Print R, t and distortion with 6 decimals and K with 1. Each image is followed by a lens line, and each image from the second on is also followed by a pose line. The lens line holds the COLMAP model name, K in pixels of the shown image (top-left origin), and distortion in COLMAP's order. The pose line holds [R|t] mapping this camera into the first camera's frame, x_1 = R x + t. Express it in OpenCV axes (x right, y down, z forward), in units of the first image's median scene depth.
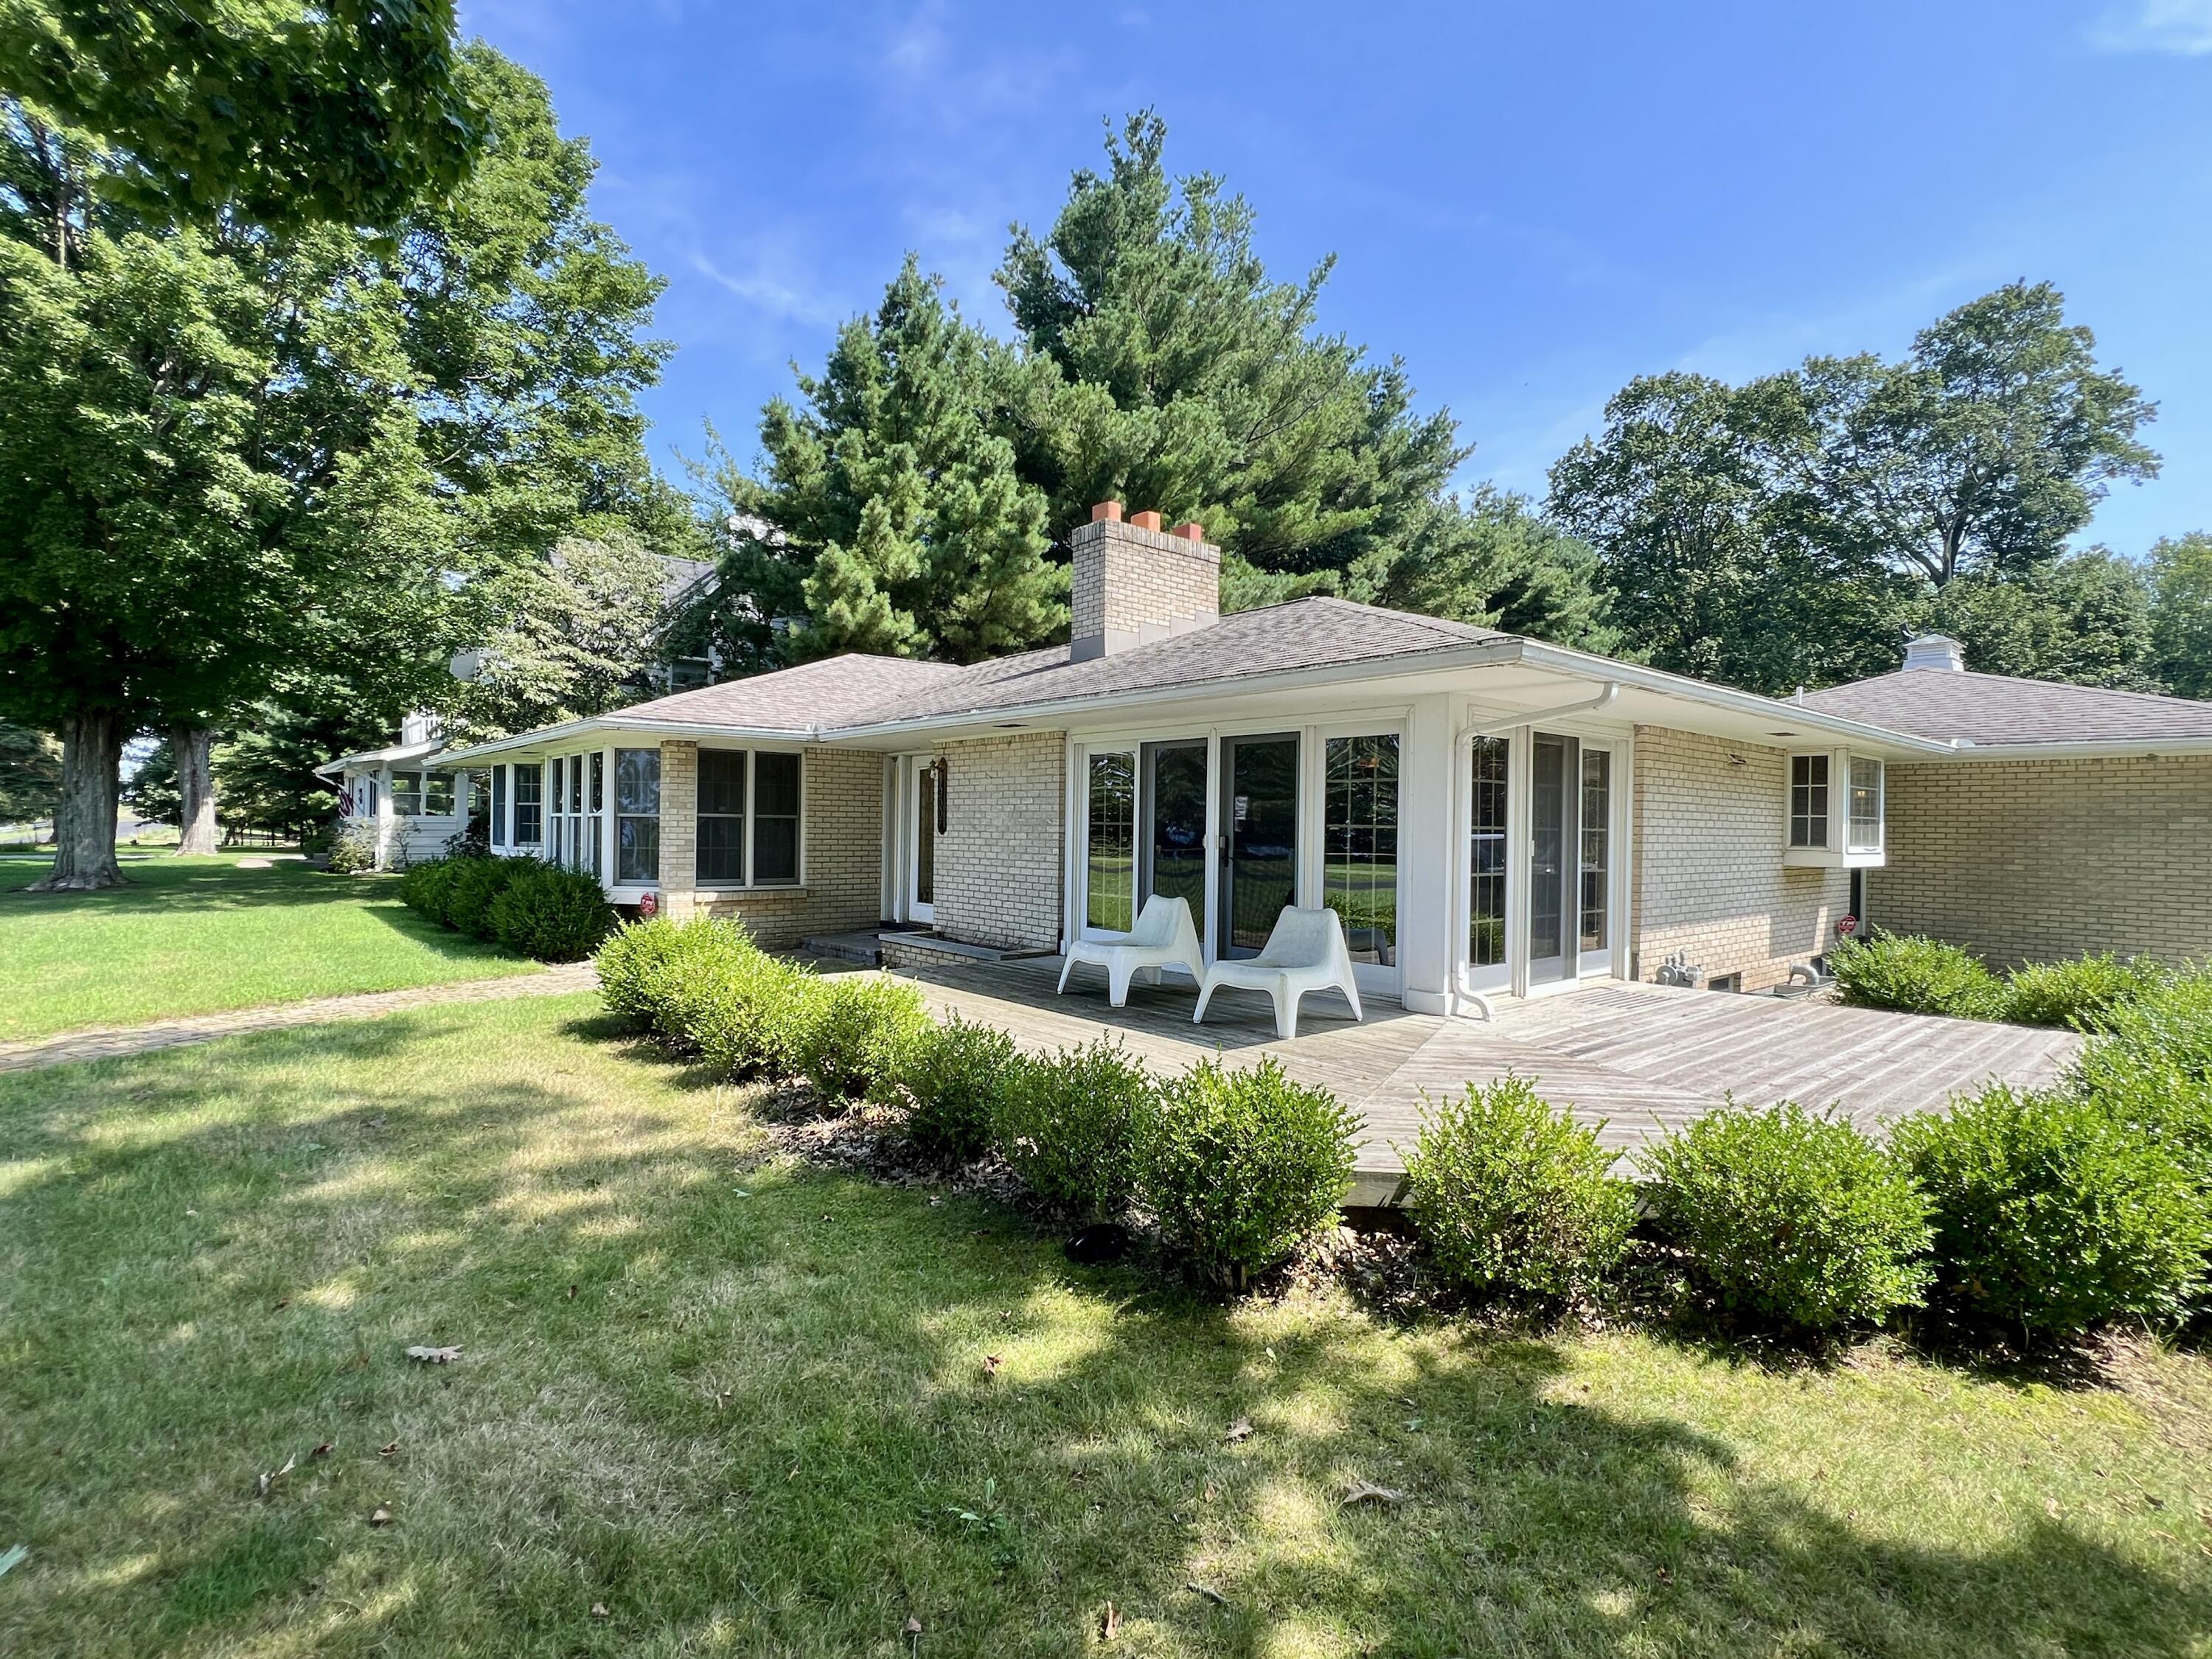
lens RADIAL K [[1052.2, 0, 1099.0], [0, 1052.2, 838.4], [0, 0, 1]] dist [-0.018489, 0.009653]
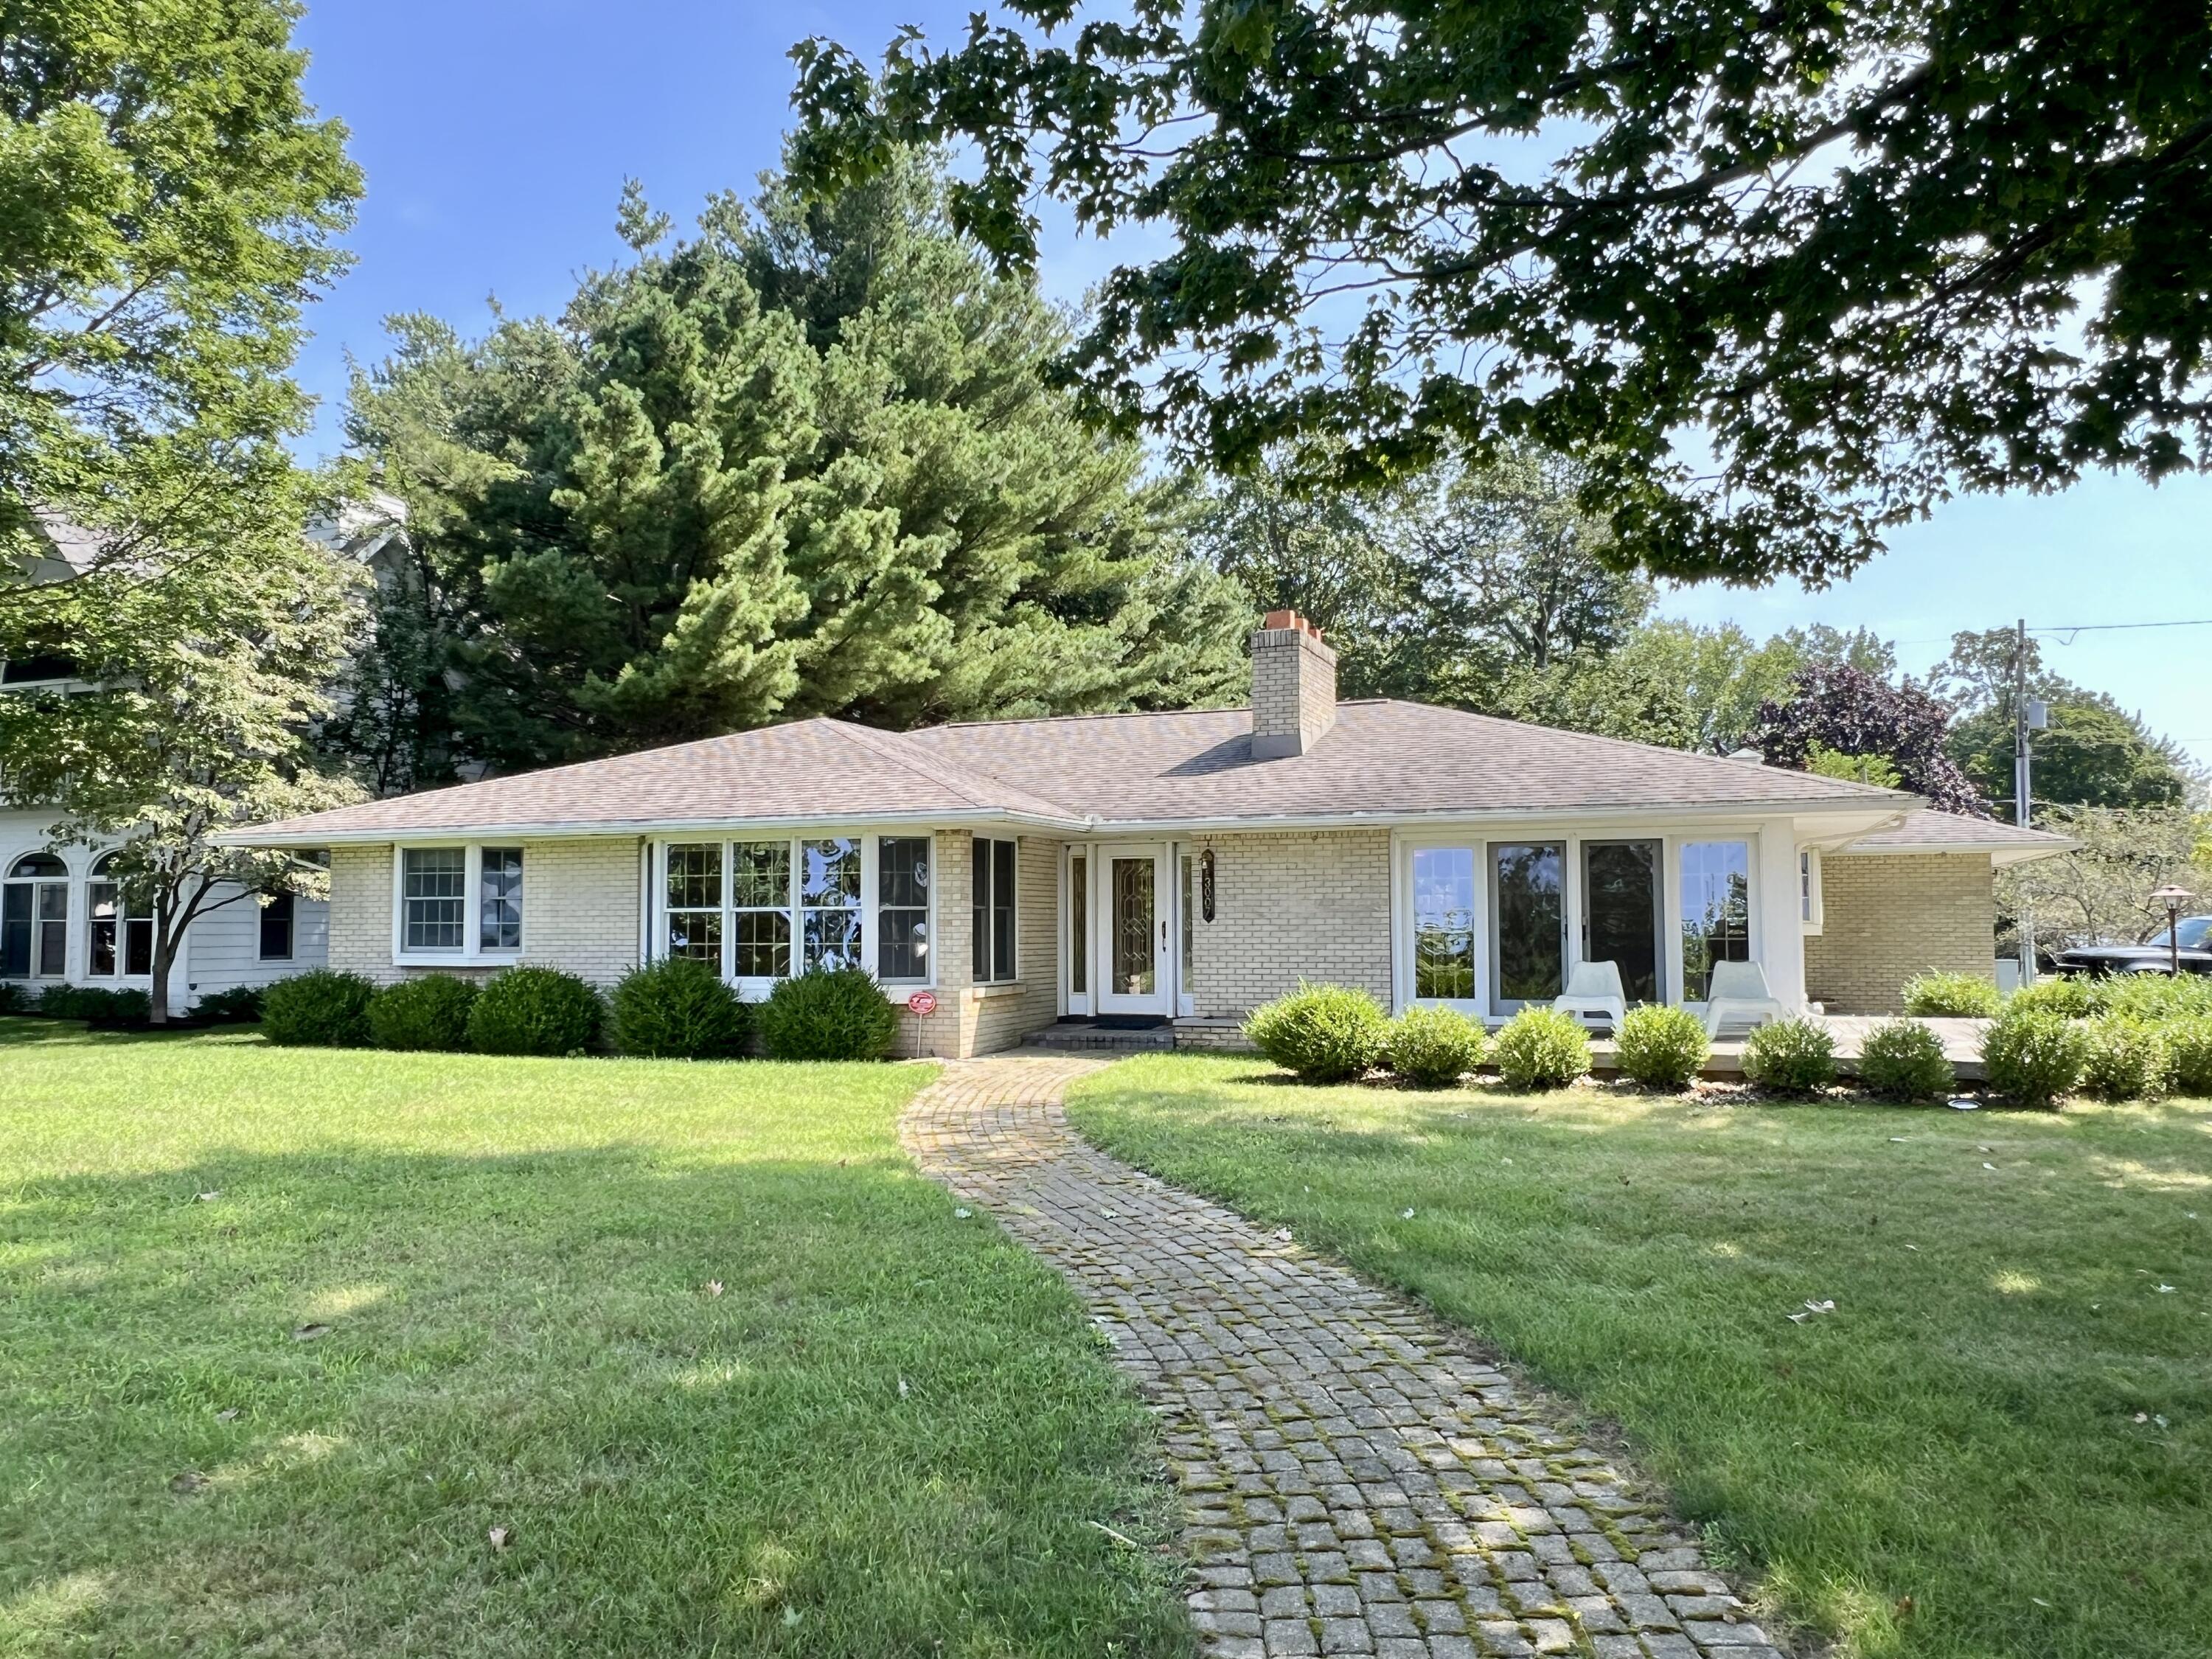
lens RADIAL K [[1542.3, 0, 1106.0], [0, 1542.3, 829.5], [0, 0, 1]] dist [0.003639, 0.002833]
pose [[0.874732, 0.011106, 0.484480, -0.432242], [0.023501, 0.997589, -0.065299, 0.000734], [-0.484037, 0.068505, 0.872362, -0.129624]]
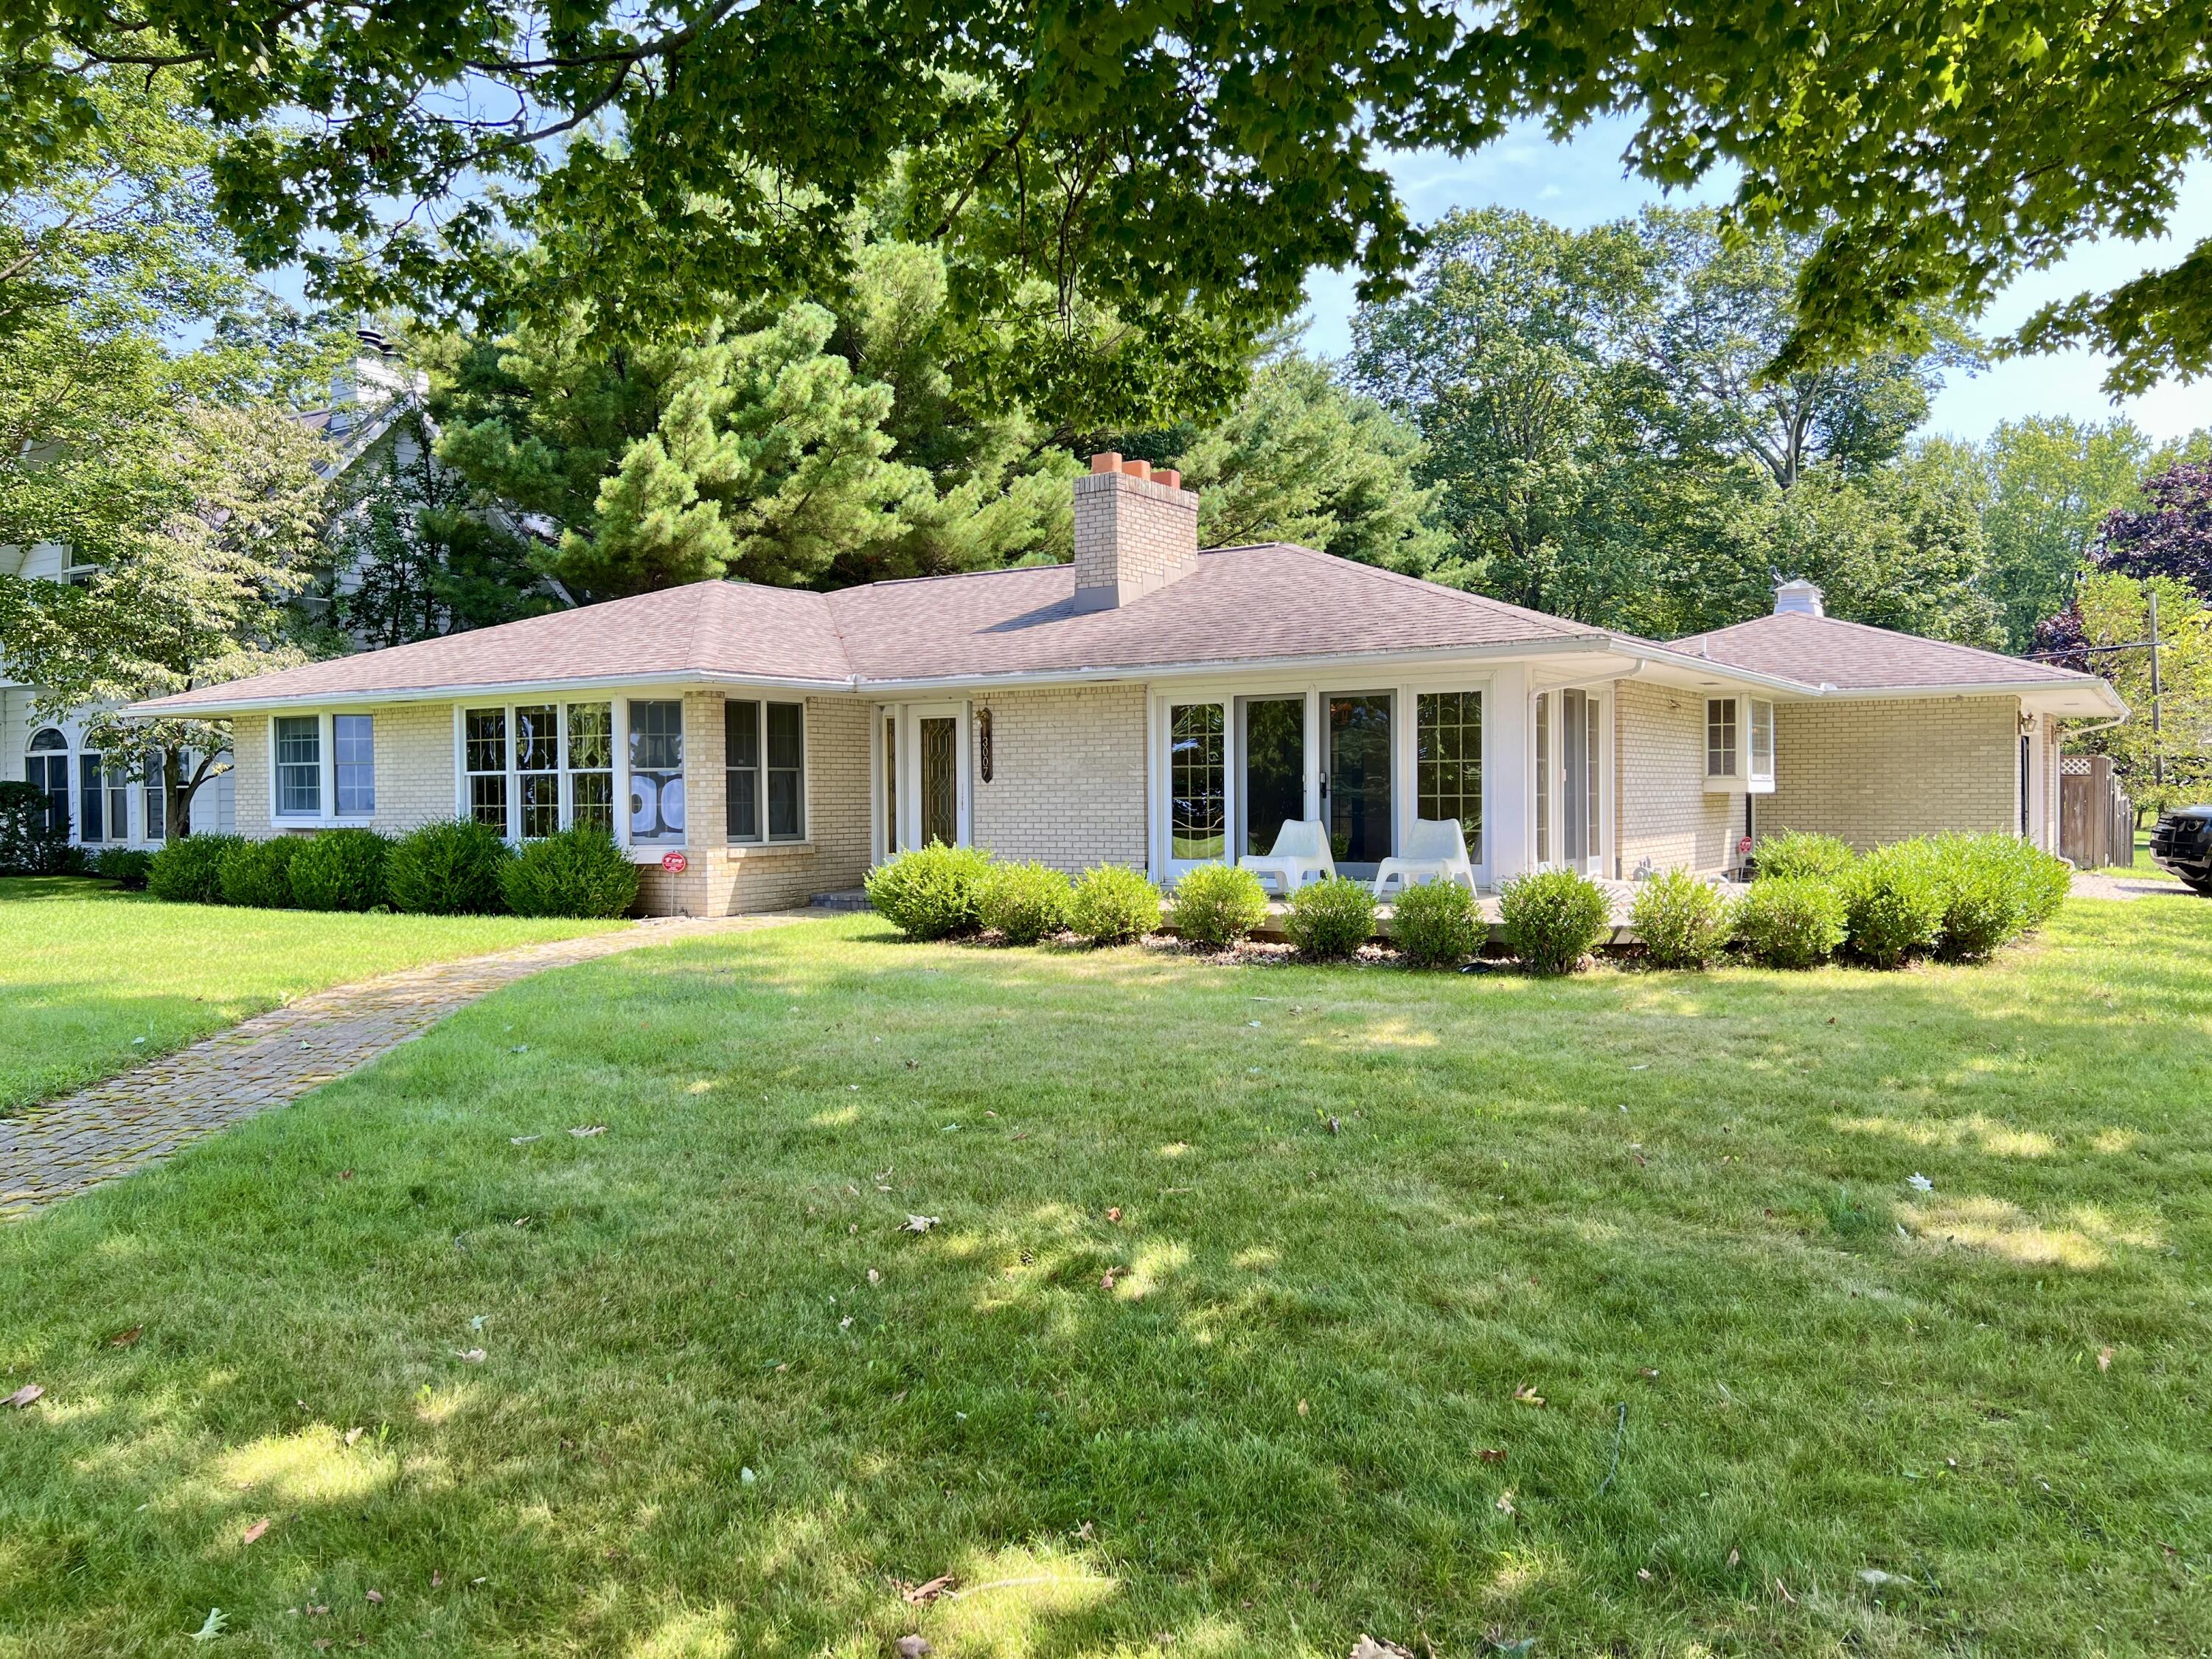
lens RADIAL K [[1663.4, 0, 1106.0], [0, 1663.4, 829.5], [0, 0, 1]] dist [0.044725, -0.006500]
pose [[0.955506, -0.029900, 0.293453, -0.226085], [0.027085, 0.999540, 0.013653, 0.009813], [-0.293726, -0.005097, 0.955876, -0.252589]]
